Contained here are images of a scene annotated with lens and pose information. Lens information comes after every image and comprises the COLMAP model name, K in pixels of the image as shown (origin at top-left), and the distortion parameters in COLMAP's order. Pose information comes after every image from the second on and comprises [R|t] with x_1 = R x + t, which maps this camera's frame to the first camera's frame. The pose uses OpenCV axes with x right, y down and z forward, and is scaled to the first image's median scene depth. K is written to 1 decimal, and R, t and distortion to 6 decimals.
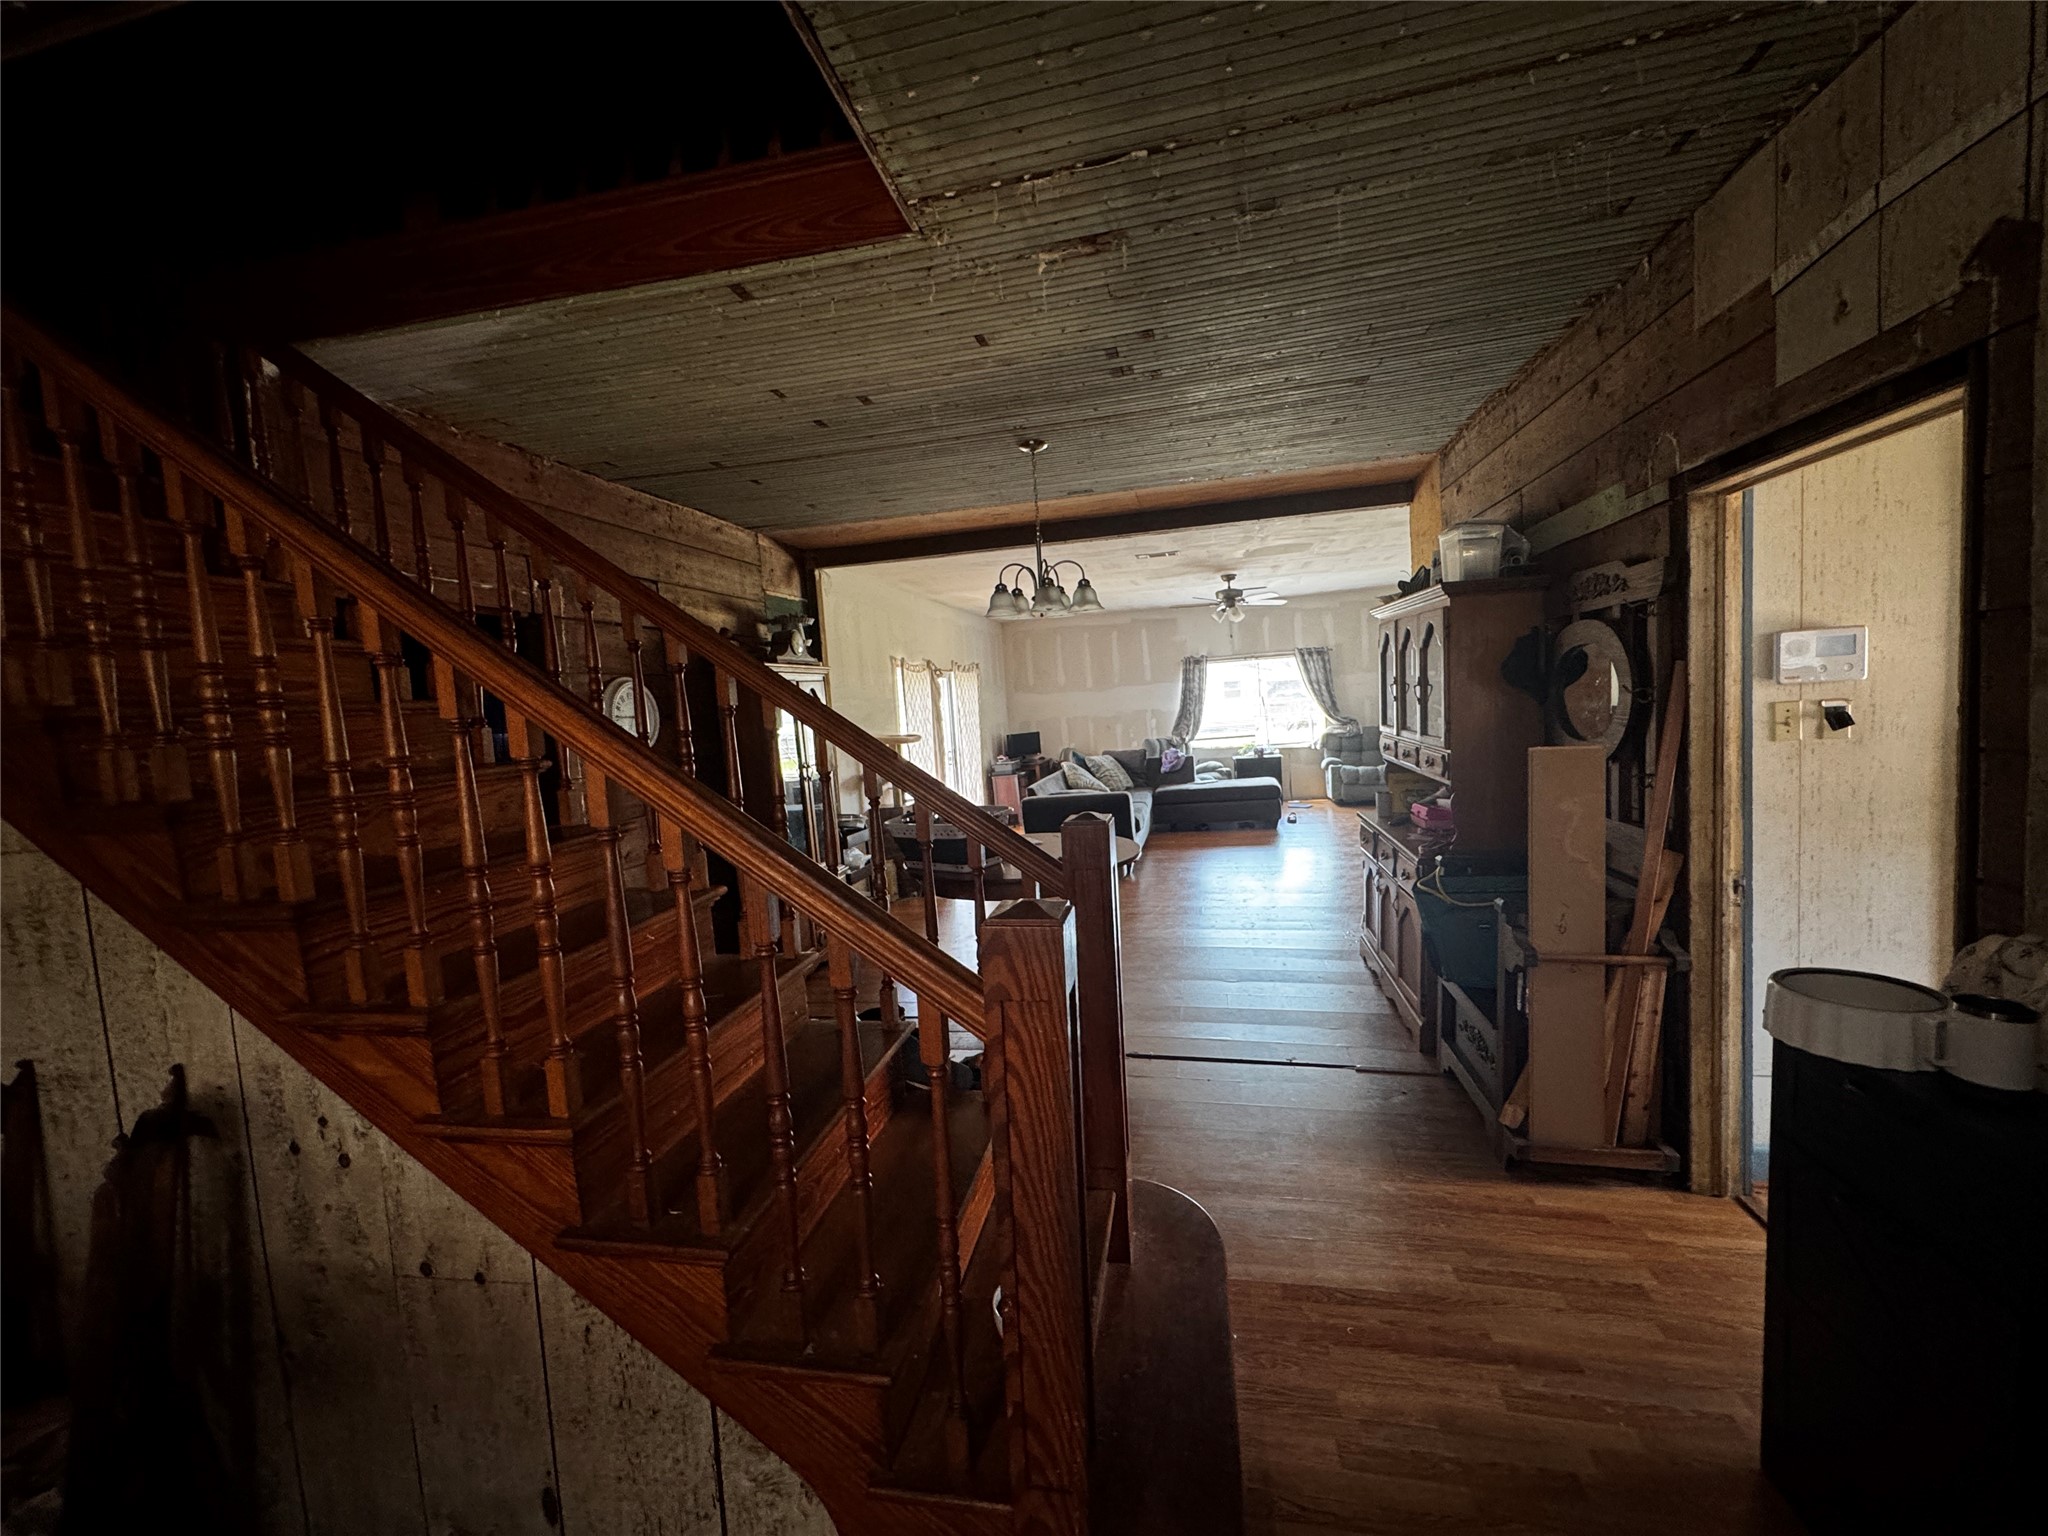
lens RADIAL K [[818.8, 0, 1024.0], [0, 818.8, 768.0], [0, 0, 1]] dist [0.002167, 0.000017]
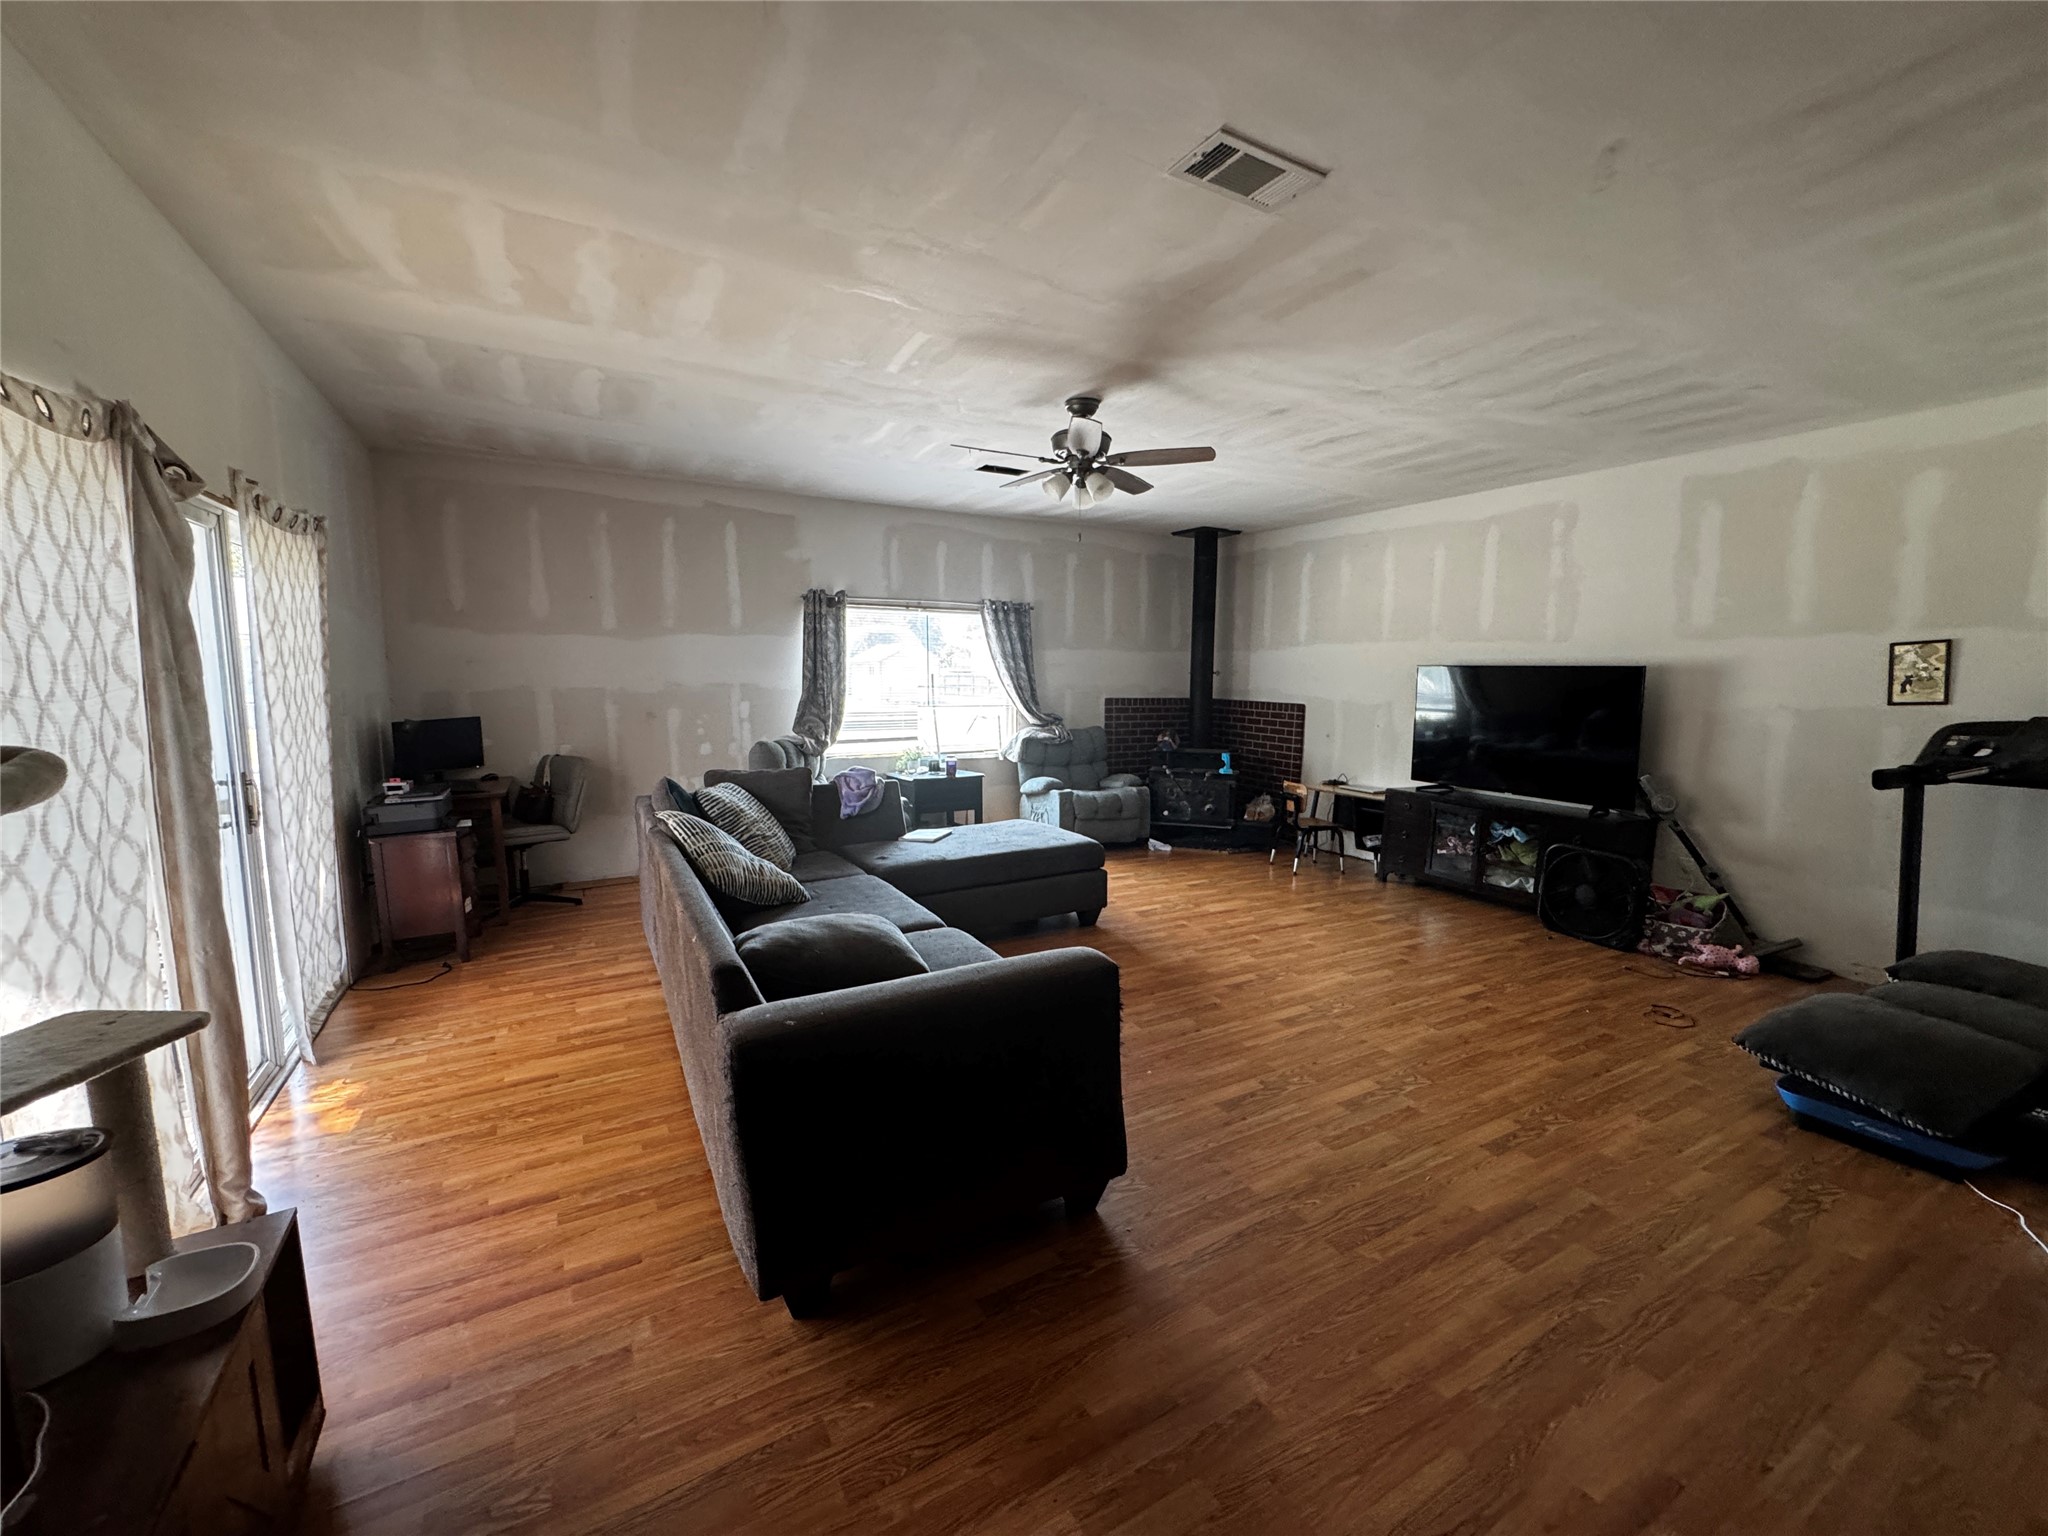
lens RADIAL K [[818.8, 0, 1024.0], [0, 818.8, 768.0], [0, 0, 1]] dist [0.002167, 0.000017]
pose [[0.743015, -0.003693, 0.669265, -0.063410], [-0.010320, 0.999803, 0.016973, -0.028804], [-0.669195, -0.019518, 0.742830, 0.506623]]
